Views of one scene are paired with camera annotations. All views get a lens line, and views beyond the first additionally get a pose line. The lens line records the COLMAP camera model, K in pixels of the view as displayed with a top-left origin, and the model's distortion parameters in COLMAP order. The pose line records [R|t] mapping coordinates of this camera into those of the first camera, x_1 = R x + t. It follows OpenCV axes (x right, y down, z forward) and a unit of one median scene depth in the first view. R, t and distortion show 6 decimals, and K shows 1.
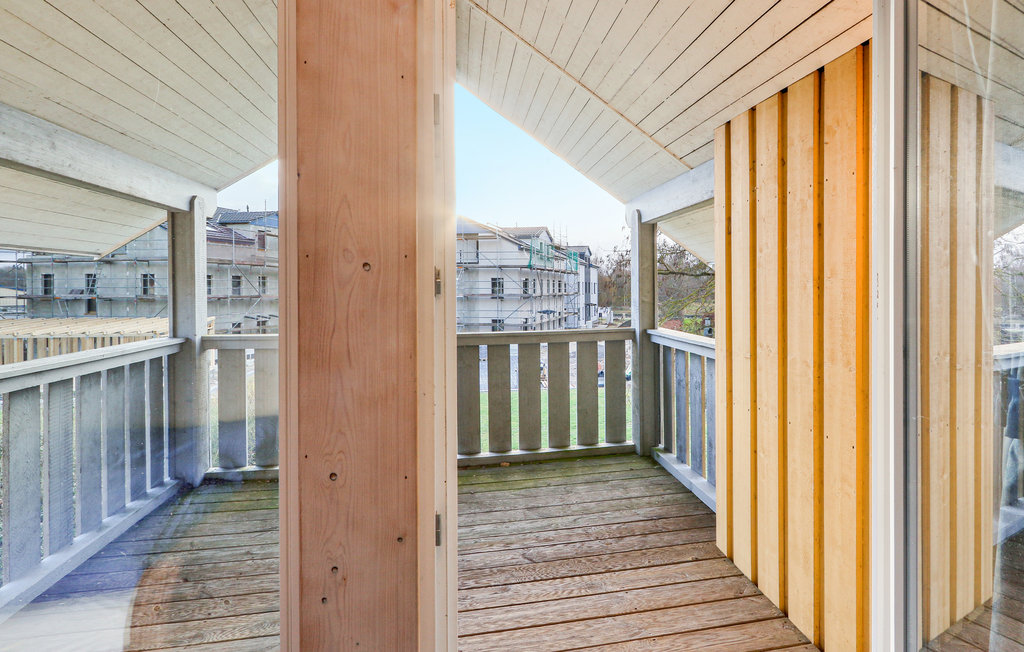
lens RADIAL K [[496.0, 0, 509.1], [0, 496.0, 294.0], [0, 0, 1]] dist [0.001856, 0.000426]
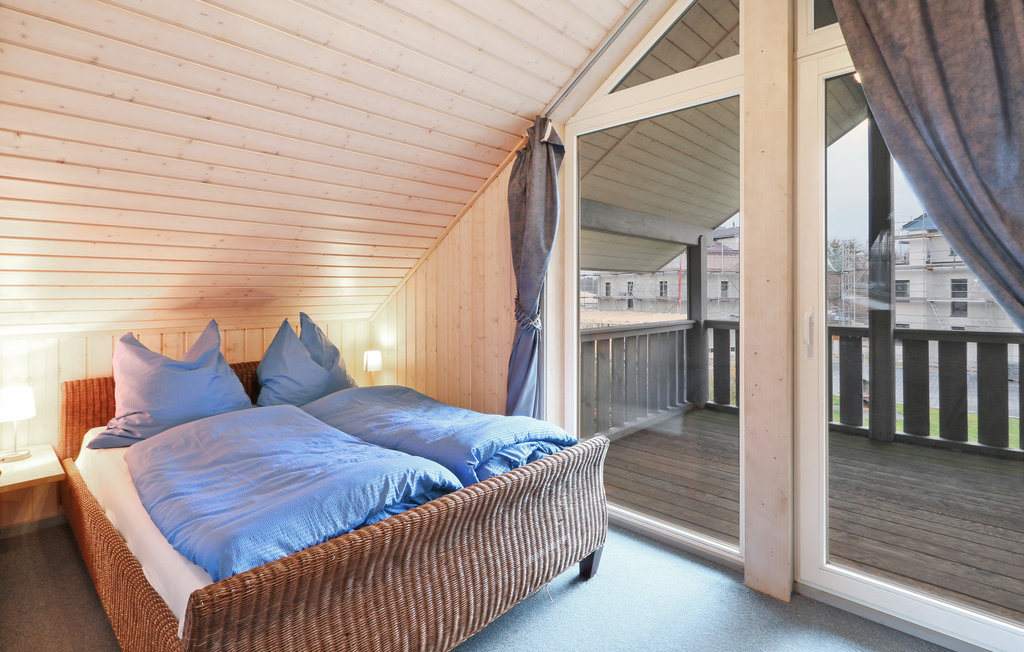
lens RADIAL K [[496.0, 0, 509.1], [0, 496.0, 294.0], [0, 0, 1]] dist [0.001856, 0.000426]
pose [[0.612863, 0.002890, -0.790184, 0.102162], [-0.009711, 0.999945, -0.003875, 0.004339], [0.790130, 0.010049, 0.612857, -0.187692]]
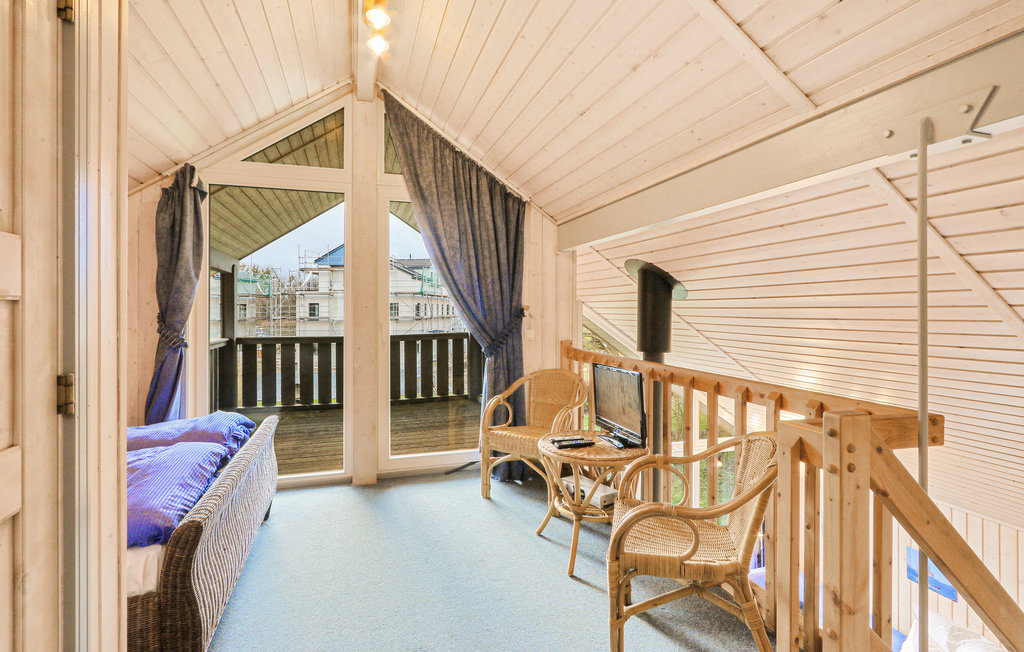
lens RADIAL K [[544.9, 0, 512.2], [0, 544.9, 312.2], [0, 0, 1]] dist [0.000179, 0.000098]
pose [[0.981646, -0.009552, 0.190475, 0.009121], [0.011531, 0.999890, -0.009288, 0.007137], [-0.190365, 0.011314, 0.981648, -0.464016]]
